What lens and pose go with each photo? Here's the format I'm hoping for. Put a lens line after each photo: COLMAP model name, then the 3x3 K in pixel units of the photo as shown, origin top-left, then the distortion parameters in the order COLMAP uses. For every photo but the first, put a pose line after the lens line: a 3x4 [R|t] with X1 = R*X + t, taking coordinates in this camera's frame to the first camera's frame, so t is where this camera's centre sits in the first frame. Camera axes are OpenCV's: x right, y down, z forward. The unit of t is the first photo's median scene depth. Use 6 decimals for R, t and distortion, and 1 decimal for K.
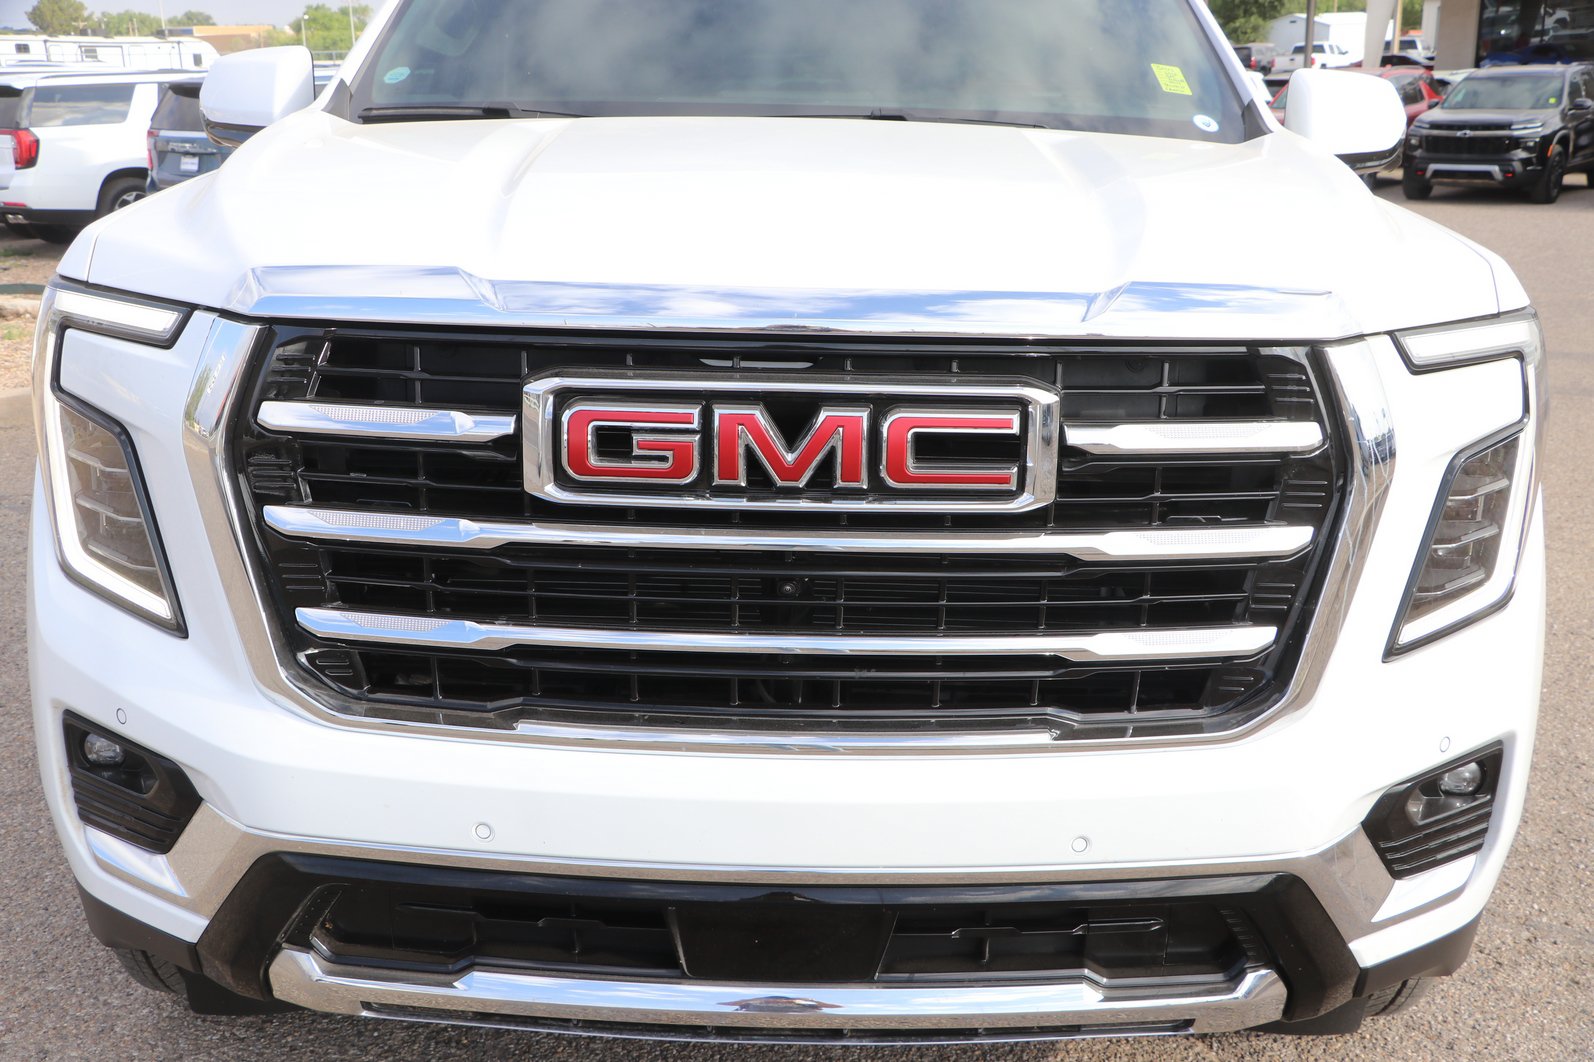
lens RADIAL K [[1805.1, 0, 797.0], [0, 1805.1, 531.0], [0, 0, 1]] dist [-0.063224, -0.009044]
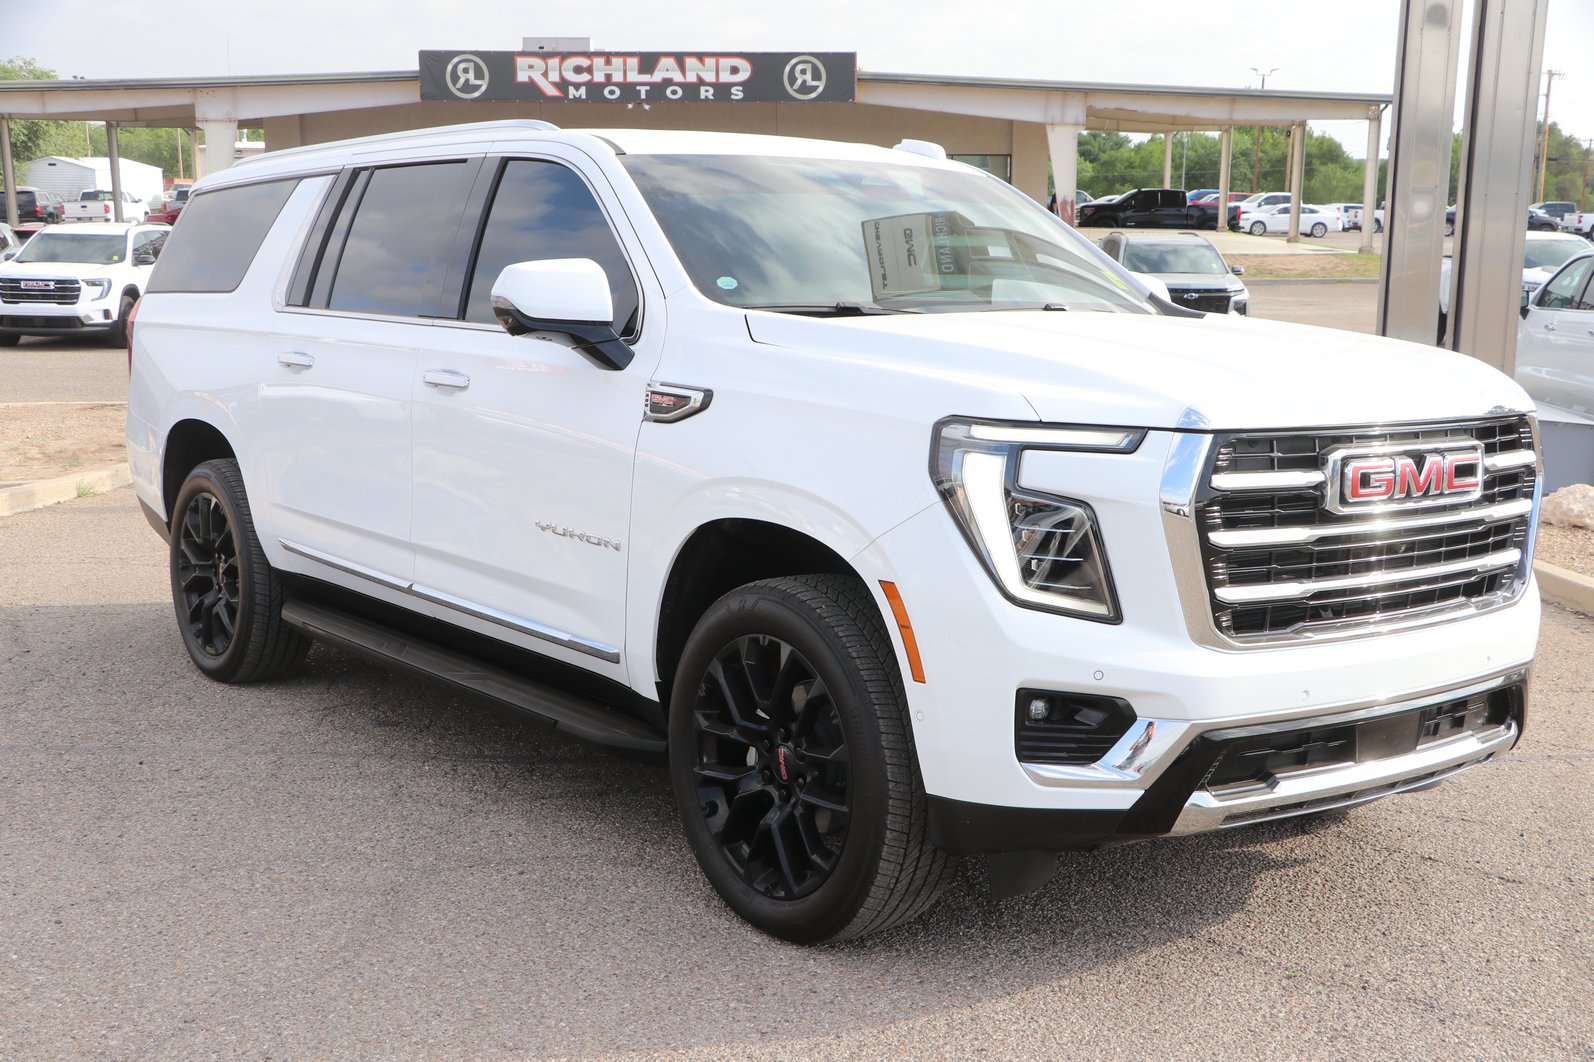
lens RADIAL K [[1927.8, 0, 797.0], [0, 1927.8, 531.0], [0, 0, 1]] dist [0.008256, 0.008350]
pose [[0.787191, -0.091464, 0.609889, -1.847759], [0.145070, 0.988653, -0.038978, -0.000777], [-0.599403, 0.119160, 0.791528, -0.304634]]
